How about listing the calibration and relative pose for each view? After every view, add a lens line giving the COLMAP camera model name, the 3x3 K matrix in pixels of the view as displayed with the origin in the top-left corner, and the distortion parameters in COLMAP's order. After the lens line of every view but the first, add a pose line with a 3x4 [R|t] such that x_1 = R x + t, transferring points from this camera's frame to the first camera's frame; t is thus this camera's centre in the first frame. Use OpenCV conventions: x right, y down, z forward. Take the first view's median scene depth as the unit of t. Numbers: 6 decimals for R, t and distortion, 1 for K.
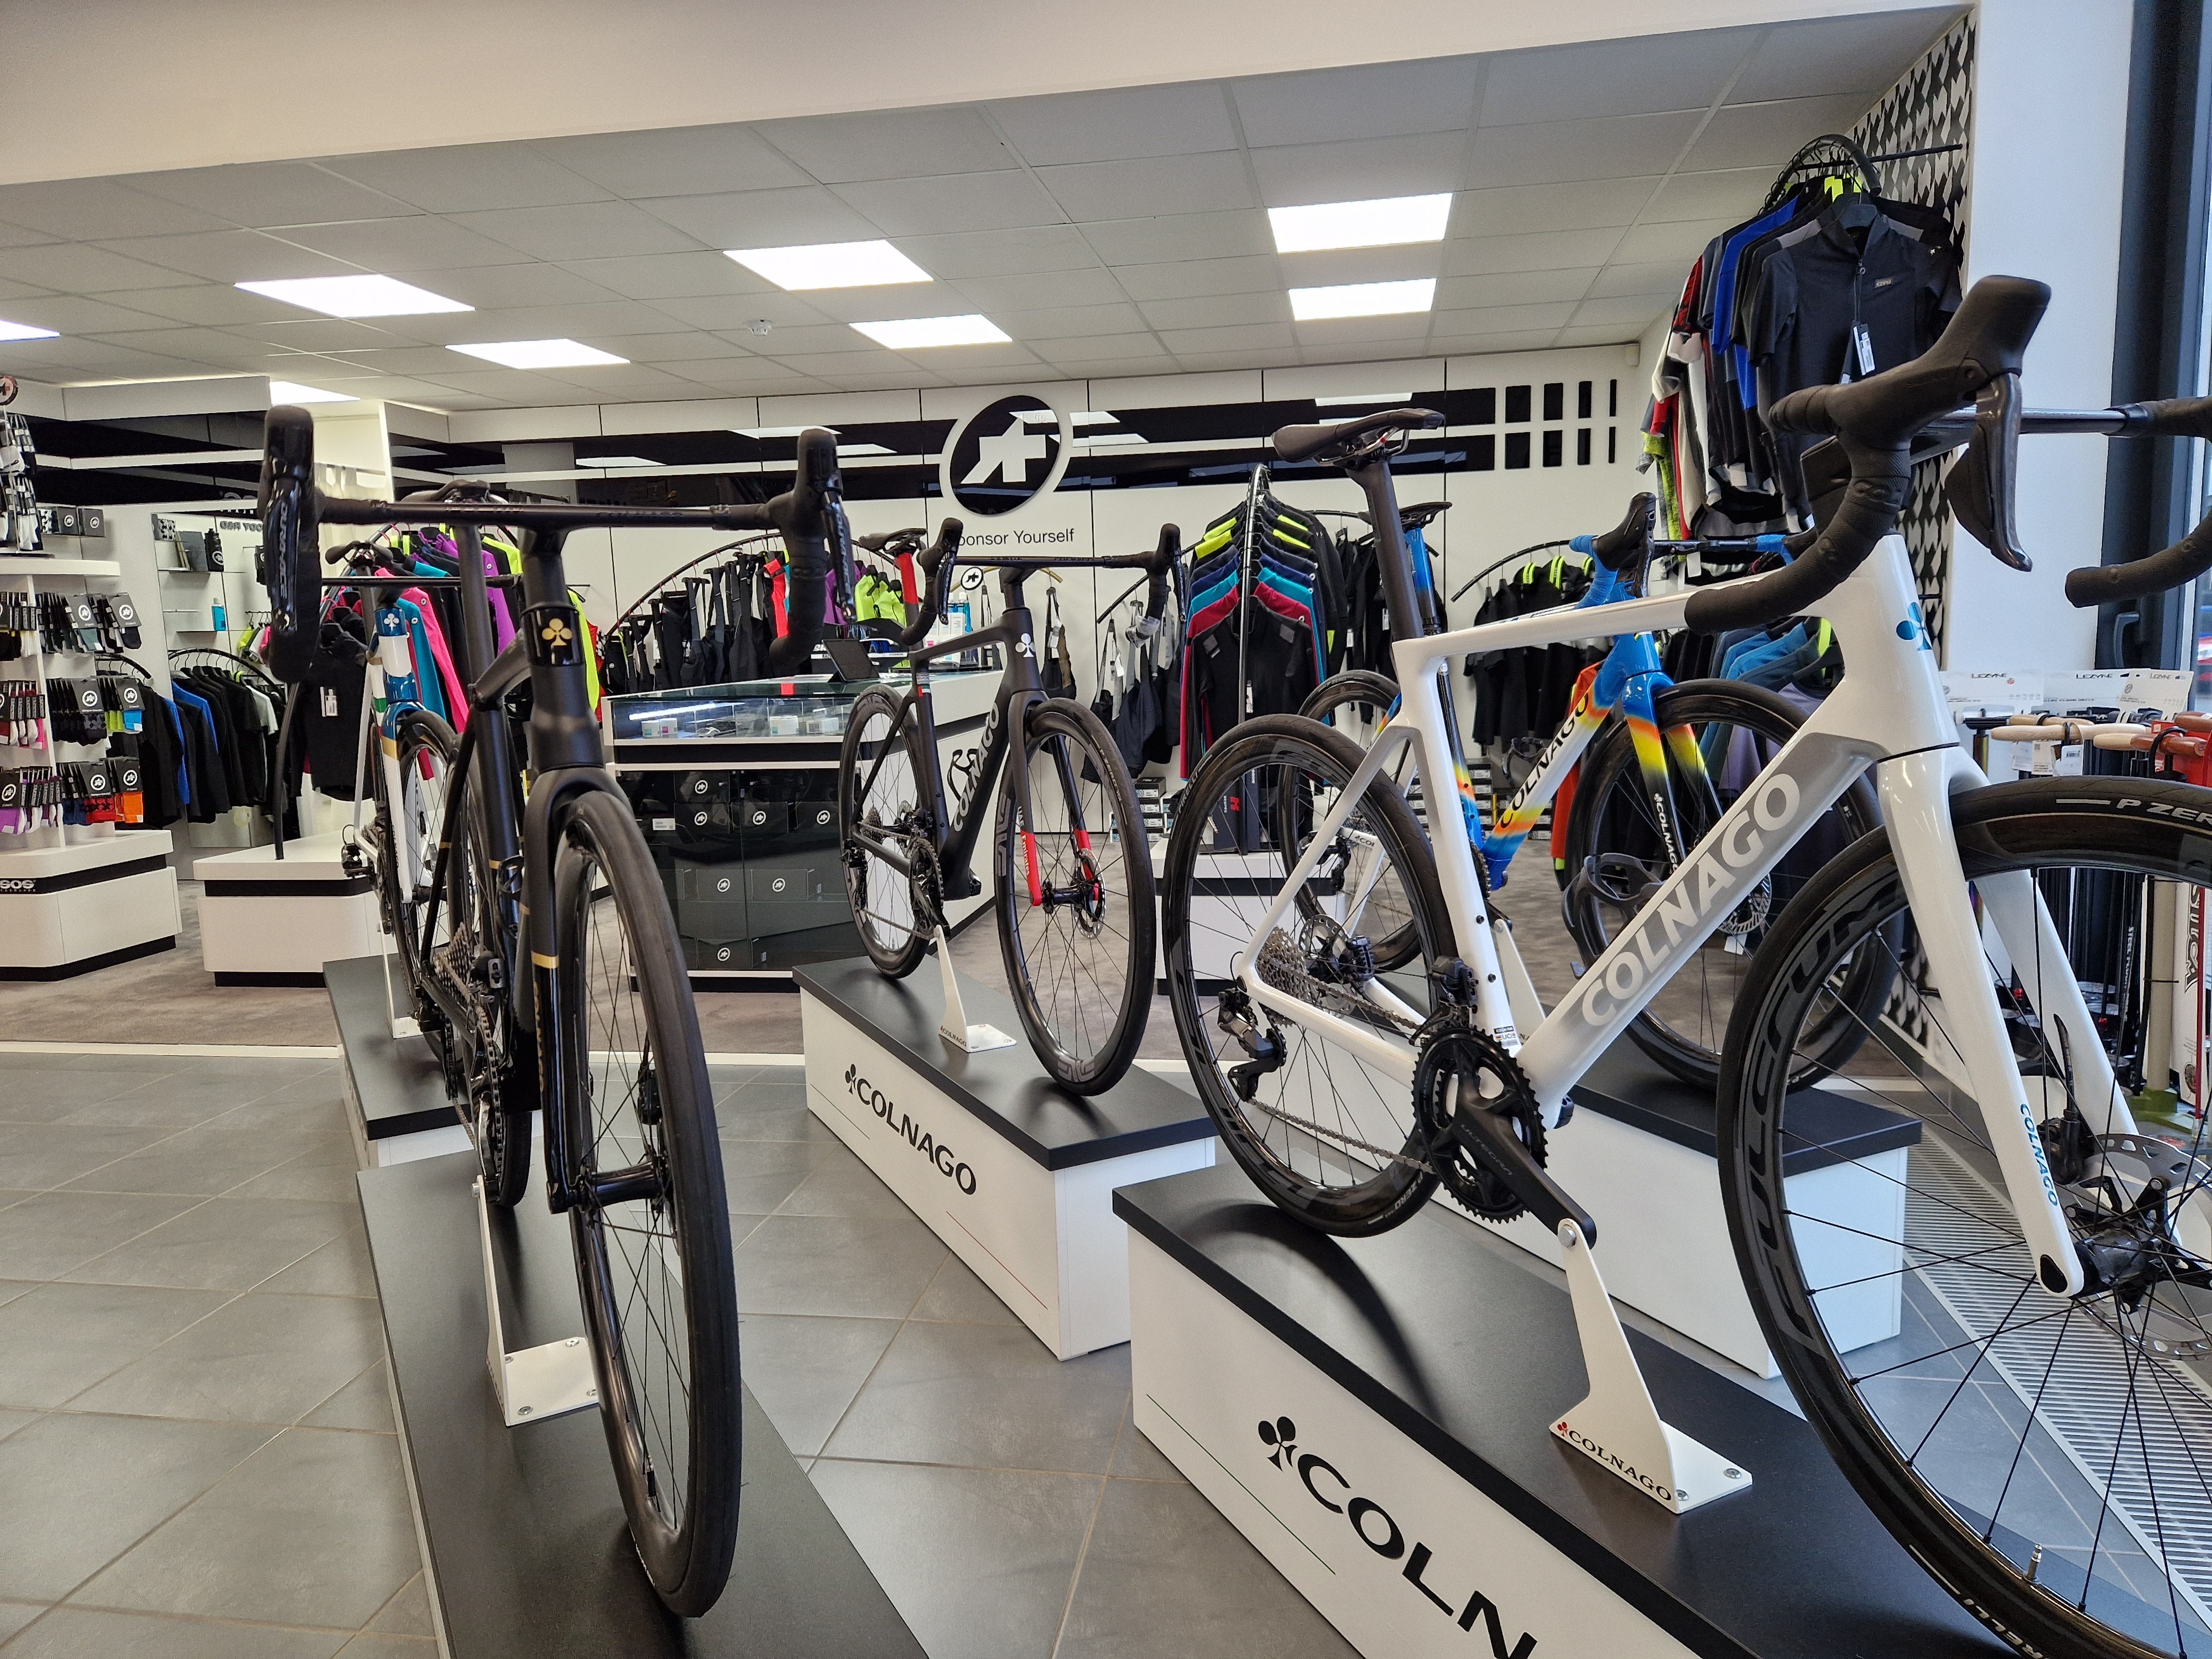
lens RADIAL K [[1469.5, 0, 1106.0], [0, 1469.5, 829.5], [0, 0, 1]] dist [0.091522, -0.066864]
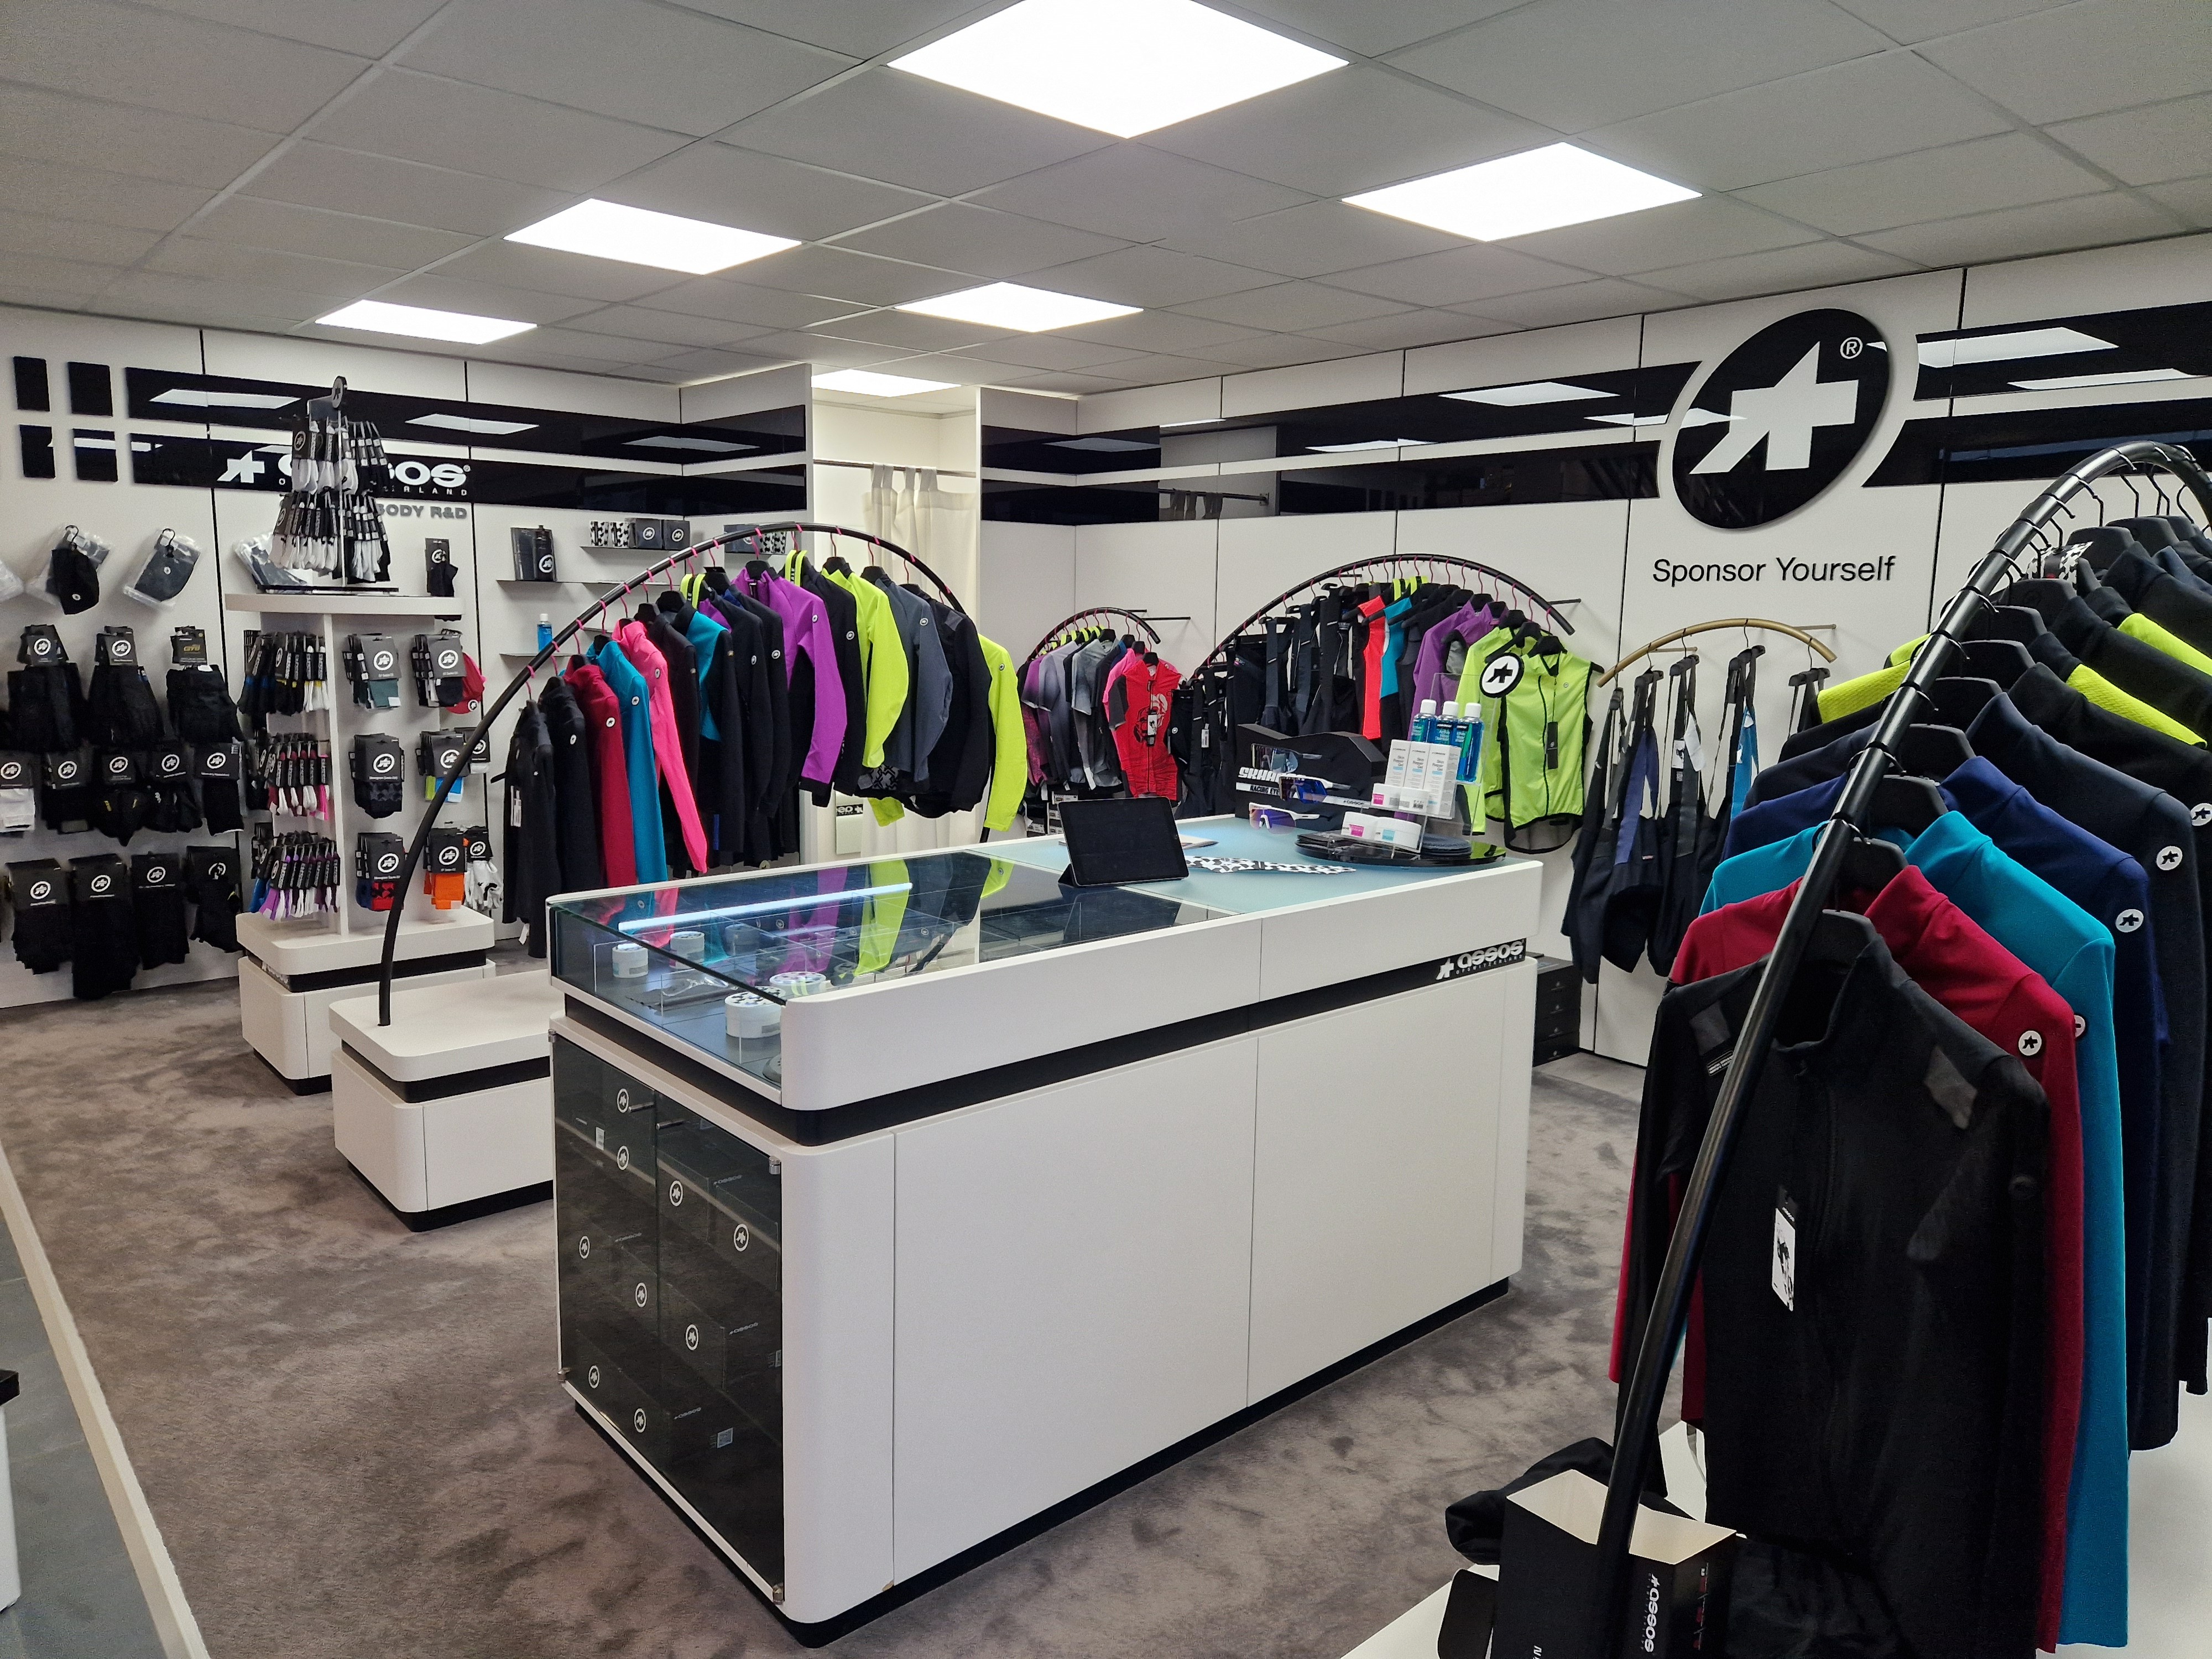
lens RADIAL K [[1469.5, 0, 1106.0], [0, 1469.5, 829.5], [0, 0, 1]] dist [0.091522, -0.066864]
pose [[0.782793, 0.139719, -0.606394, 0.096995], [-0.127922, 0.989786, 0.062922, -0.106006], [0.608992, 0.028317, 0.792671, 0.409679]]
